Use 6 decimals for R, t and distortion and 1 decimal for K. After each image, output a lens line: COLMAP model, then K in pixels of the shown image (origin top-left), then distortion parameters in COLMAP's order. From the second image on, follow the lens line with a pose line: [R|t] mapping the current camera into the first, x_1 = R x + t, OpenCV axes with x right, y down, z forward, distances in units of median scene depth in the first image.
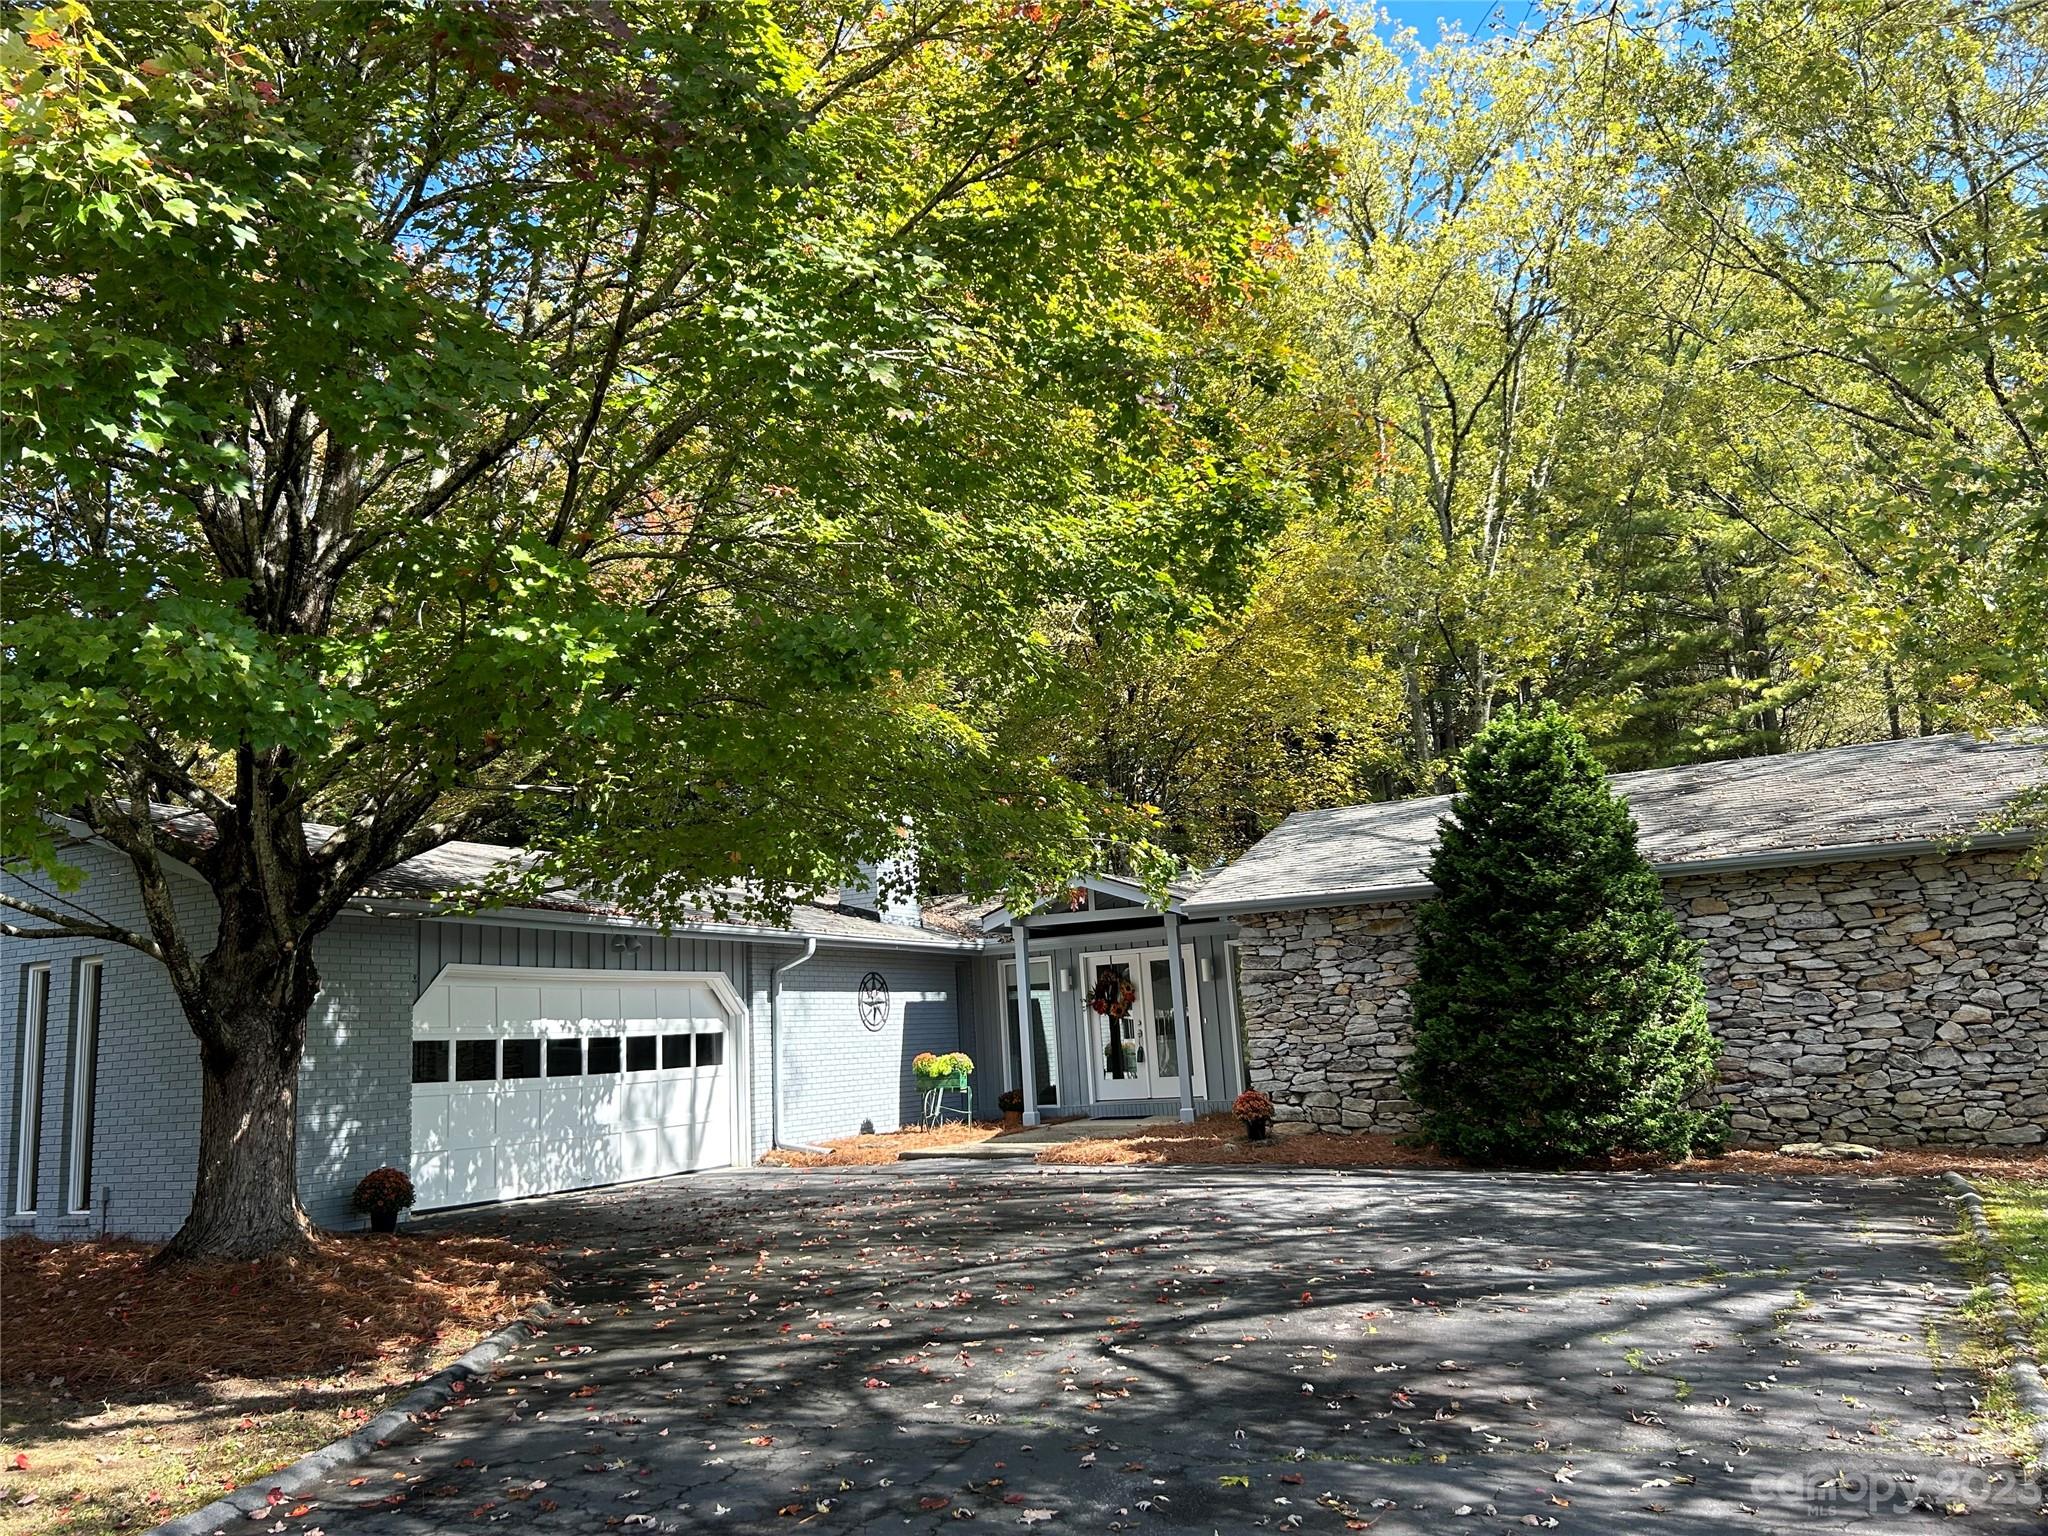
lens RADIAL K [[1539.7, 0, 1020.0], [0, 1539.7, 765.6], [0, 0, 1]] dist [0.047557, -0.051928]
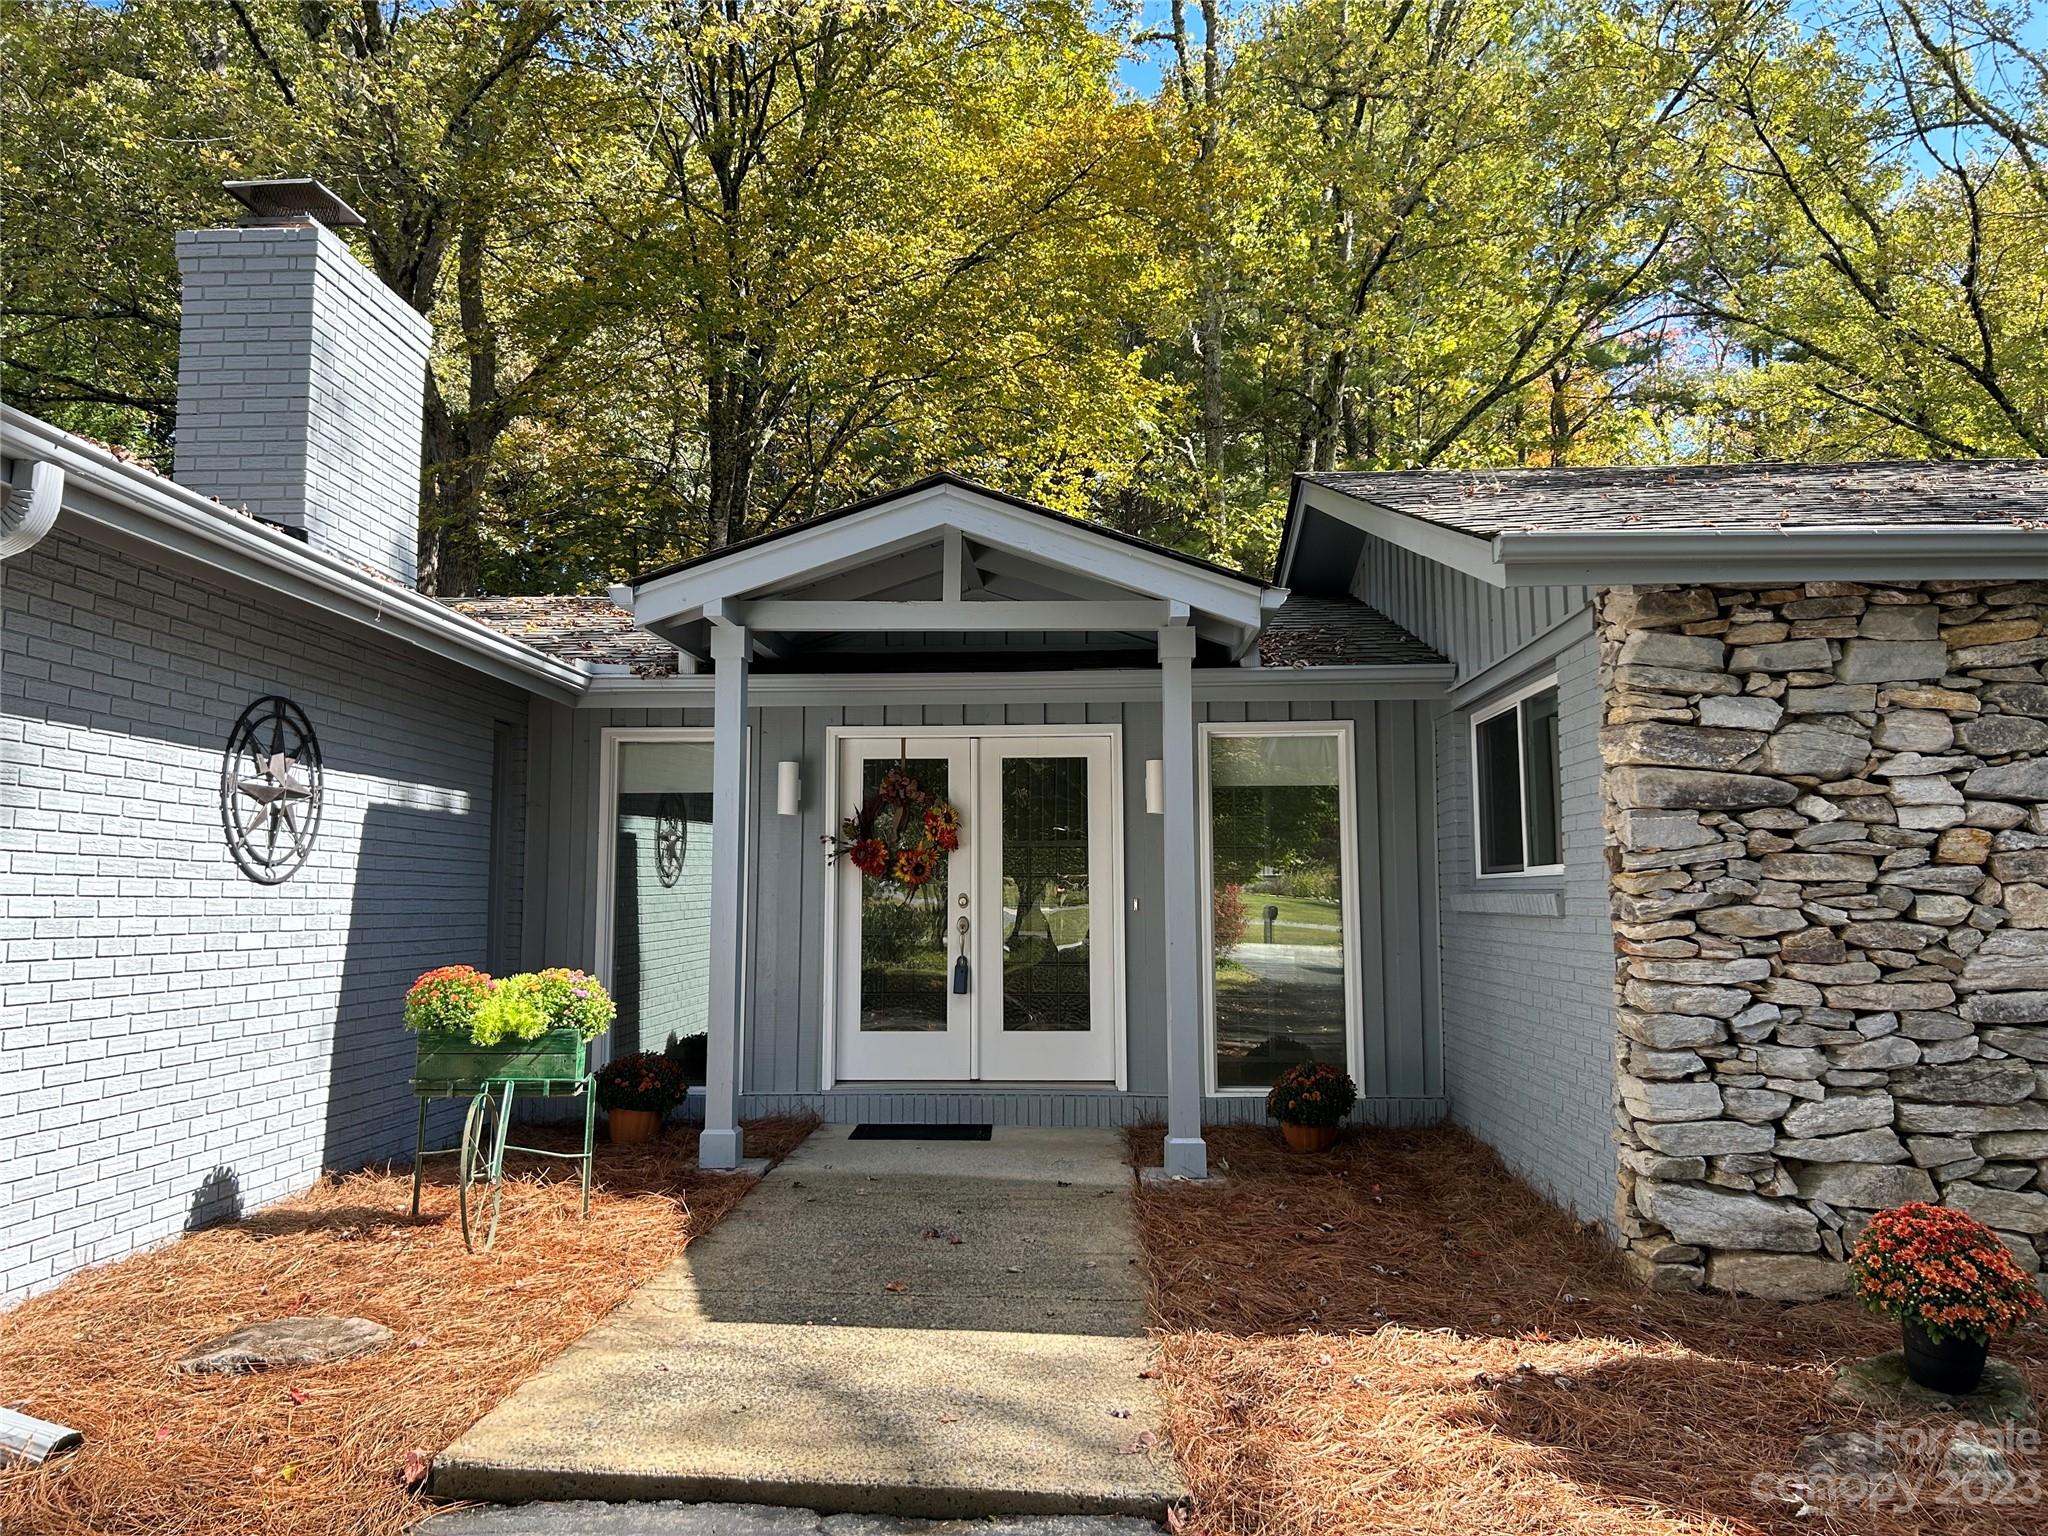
lens RADIAL K [[1539.7, 0, 1029.6], [0, 1539.7, 762.9], [0, 0, 1]] dist [0.047557, -0.051928]
pose [[0.913518, 0.093217, 0.395974, -0.080714], [-0.123271, 0.991058, 0.051081, 0.113888], [-0.387671, -0.095475, 0.916840, 0.659555]]
